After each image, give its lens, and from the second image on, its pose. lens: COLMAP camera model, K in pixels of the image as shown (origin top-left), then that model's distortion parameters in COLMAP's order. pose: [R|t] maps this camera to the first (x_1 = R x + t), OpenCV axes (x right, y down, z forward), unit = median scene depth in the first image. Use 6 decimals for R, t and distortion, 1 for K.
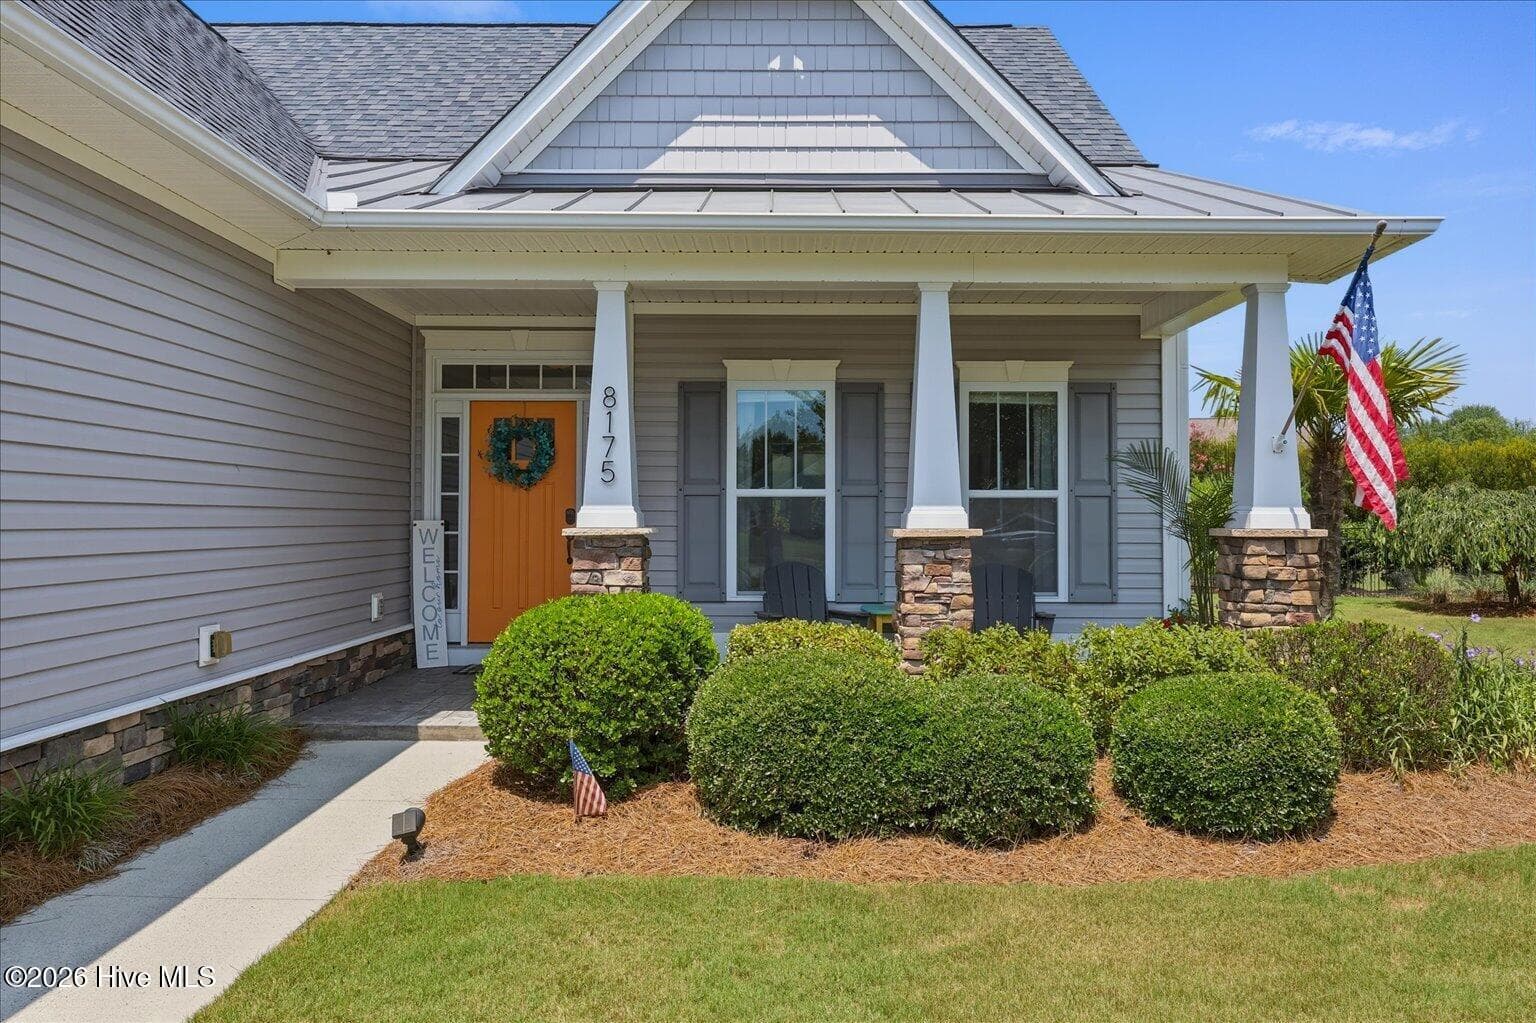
lens RADIAL K [[1045.5, 0, 777.1], [0, 1045.5, 498.0], [0, 0, 1]] dist [0.002924, 0.000451]
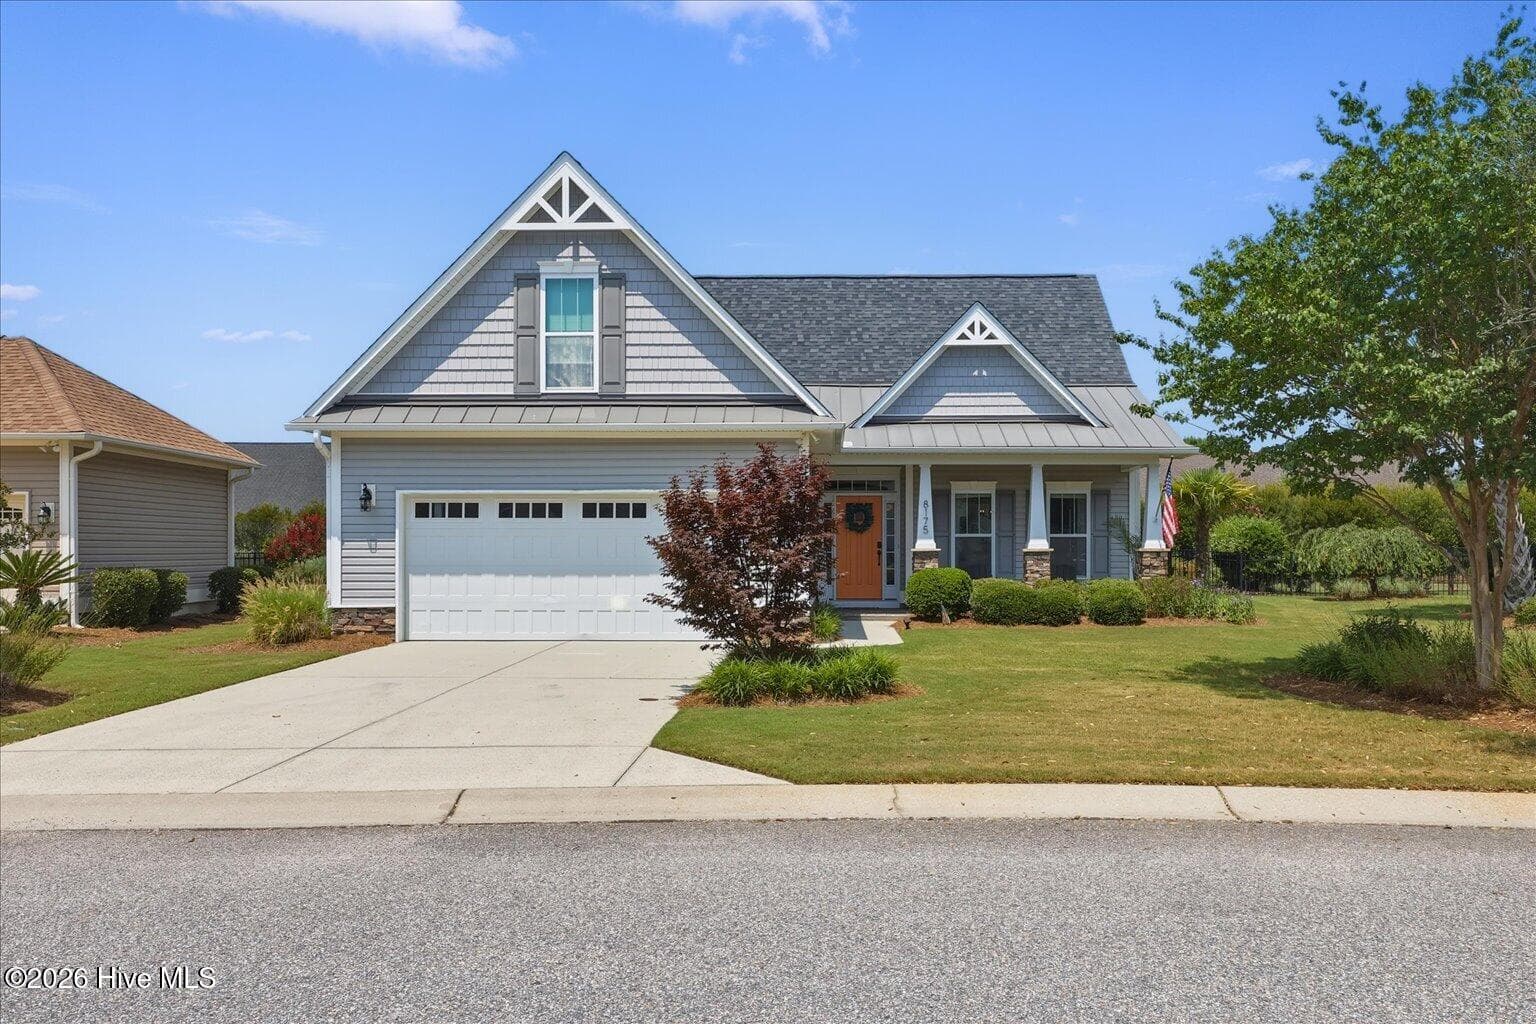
lens RADIAL K [[1272.0, 0, 767.4], [0, 1272.0, 539.9], [0, 0, 1]] dist [-0.040403, -0.004786]
pose [[0.998906, -0.001738, -0.046726, -0.412761], [0.002302, 0.999925, 0.012026, -0.037513], [0.046701, -0.012121, 0.998835, -2.436423]]
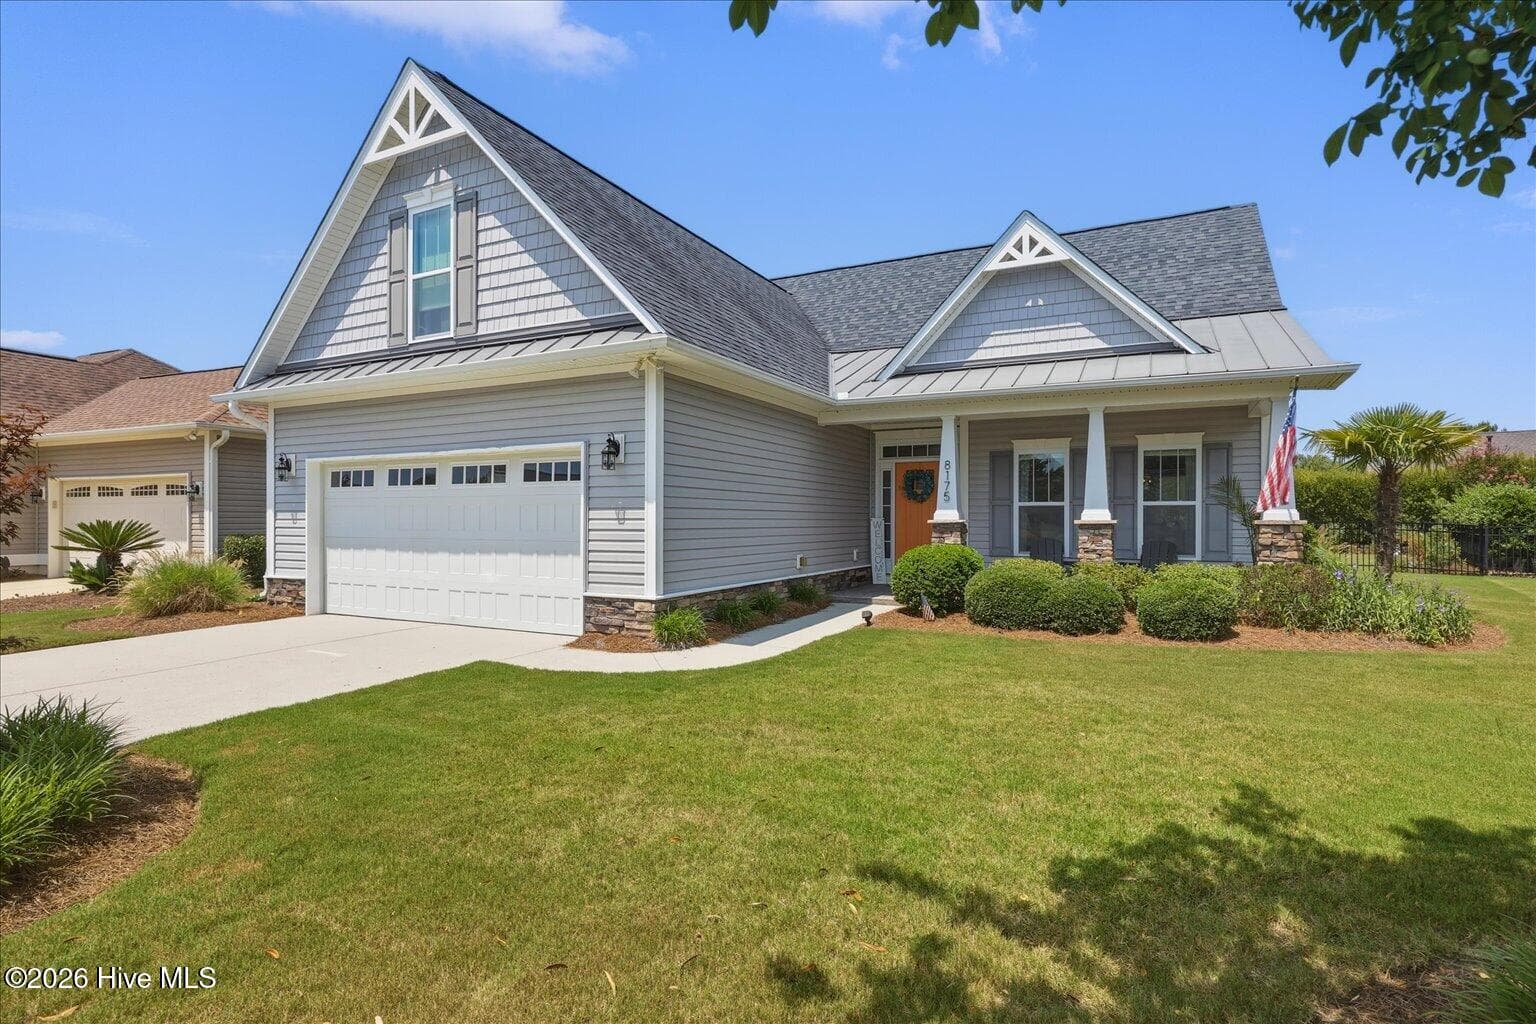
lens RADIAL K [[758.3, 0, 767.7], [0, 758.3, 519.0], [0, 0, 1]] dist [-0.009002, 0.000488]
pose [[0.888173, -0.000657, -0.459508, 0.254504], [0.008601, 0.999848, 0.015195, -0.002996], [0.459428, -0.017448, 0.888044, -0.683451]]
